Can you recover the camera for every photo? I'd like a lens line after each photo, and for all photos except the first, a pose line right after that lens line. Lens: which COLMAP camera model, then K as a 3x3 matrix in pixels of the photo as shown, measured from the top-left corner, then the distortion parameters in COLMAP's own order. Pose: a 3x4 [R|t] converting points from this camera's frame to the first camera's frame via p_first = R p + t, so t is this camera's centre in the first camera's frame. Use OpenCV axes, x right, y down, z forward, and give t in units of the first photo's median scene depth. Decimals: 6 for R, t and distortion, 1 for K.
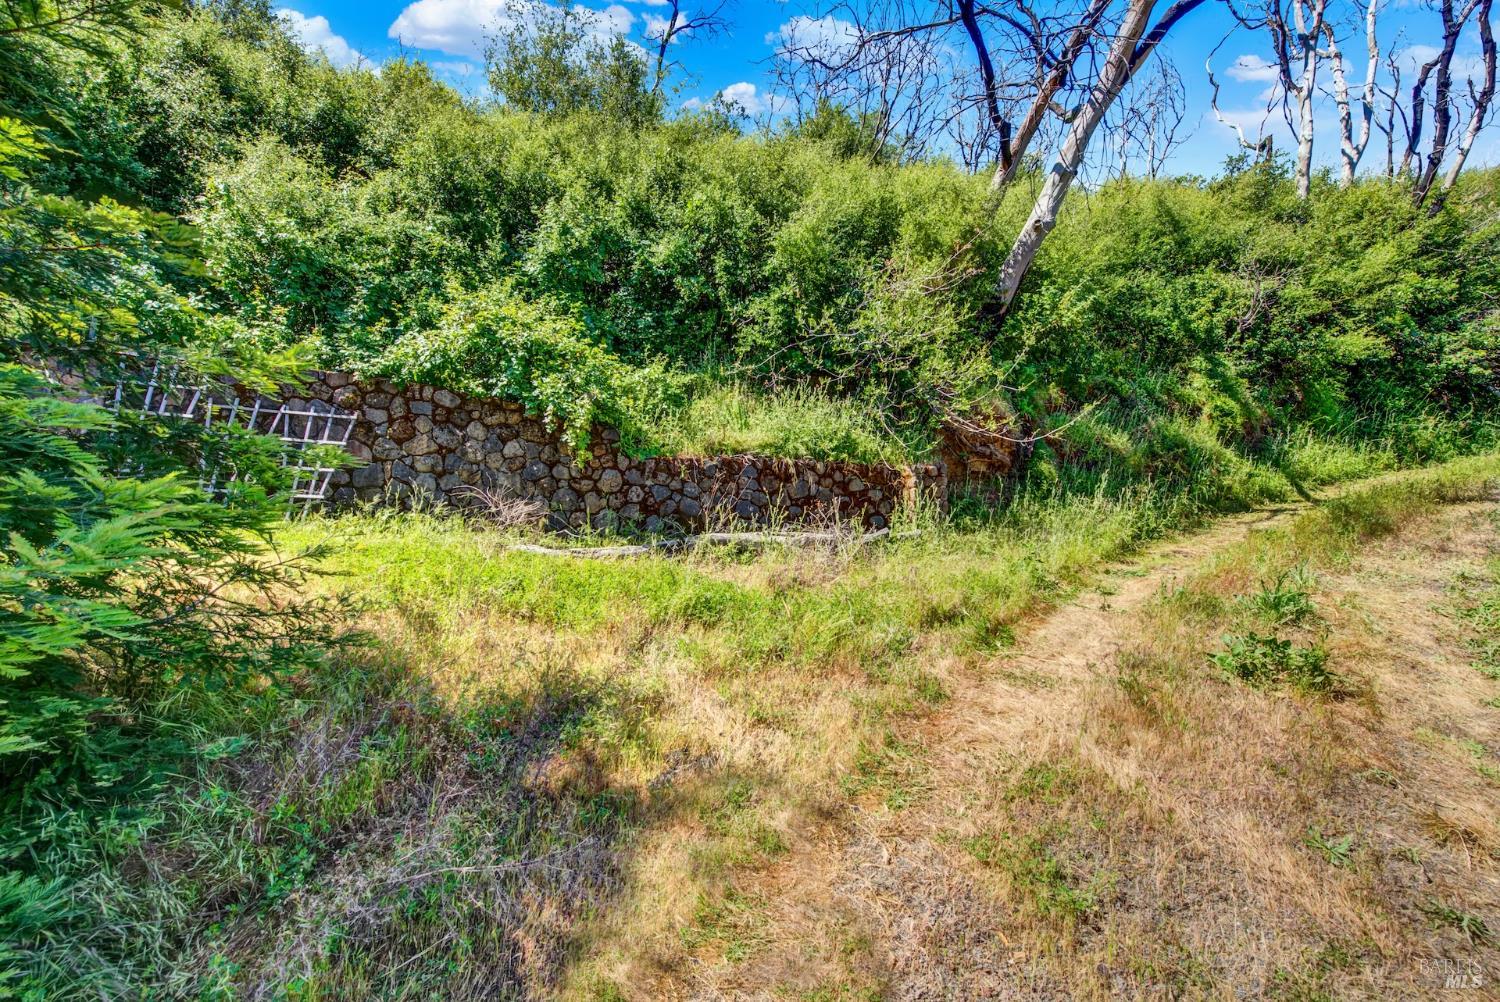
lens RADIAL K [[598.5, 0, 755.5], [0, 598.5, 501.4], [0, 0, 1]] dist [0.006620, -0.002568]
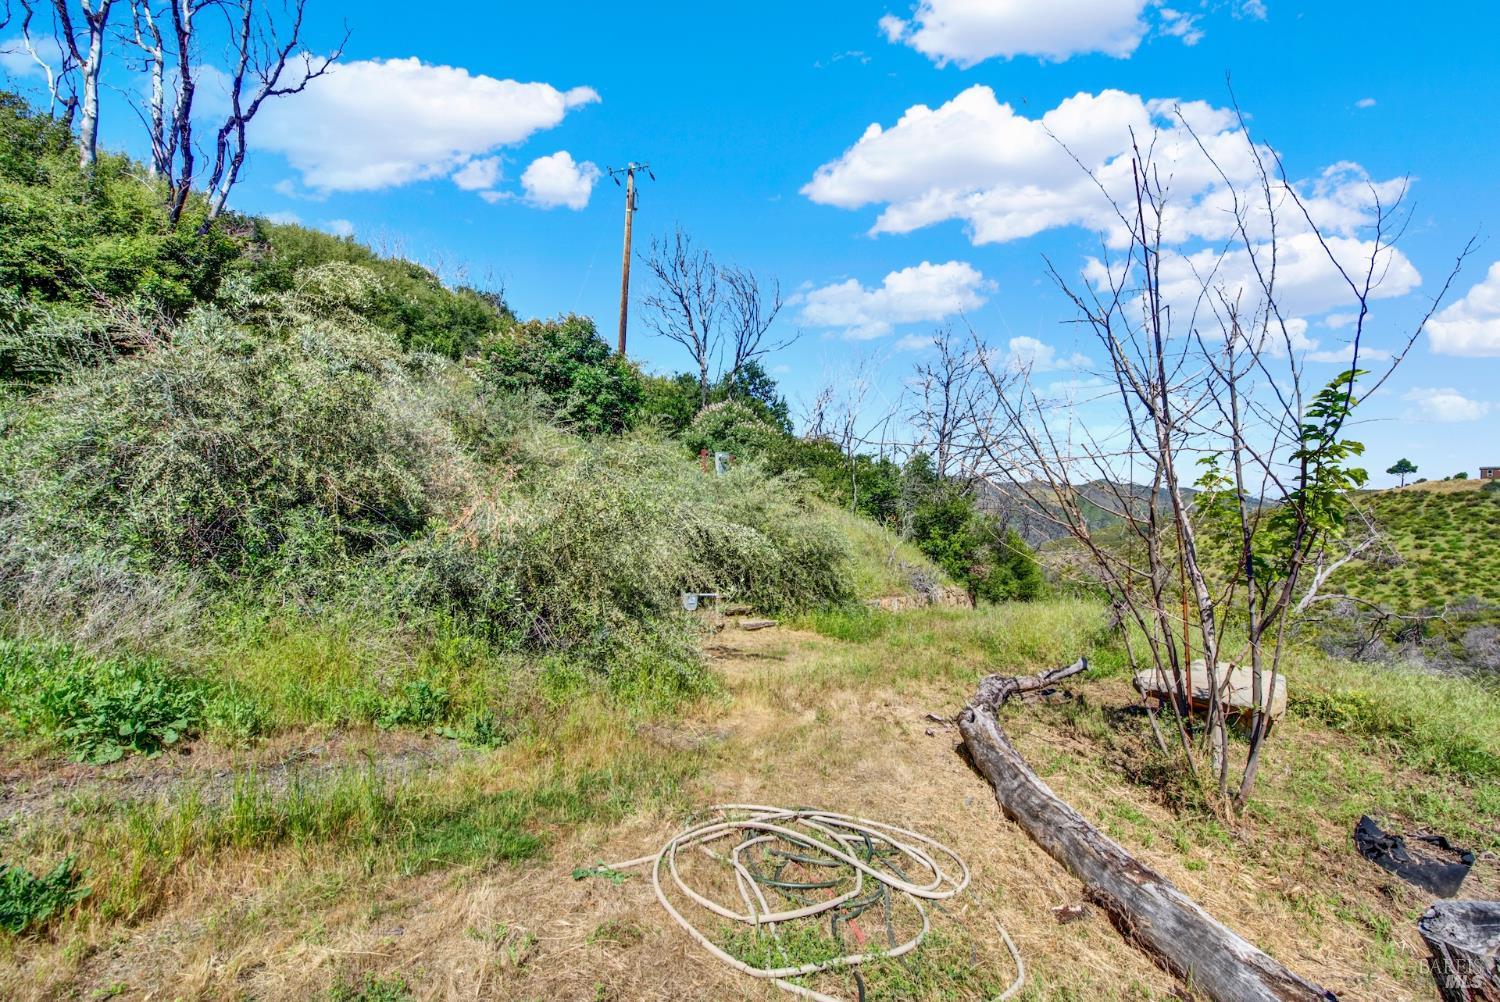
lens RADIAL K [[598.5, 0, 759.6], [0, 598.5, 503.7], [0, 0, 1]] dist [0.006620, -0.002568]
pose [[0.242441, -0.012400, 0.970087, 0.279703], [0.000402, 0.999920, 0.012681, 0.081272], [-0.970166, -0.002685, 0.242427, -0.561691]]
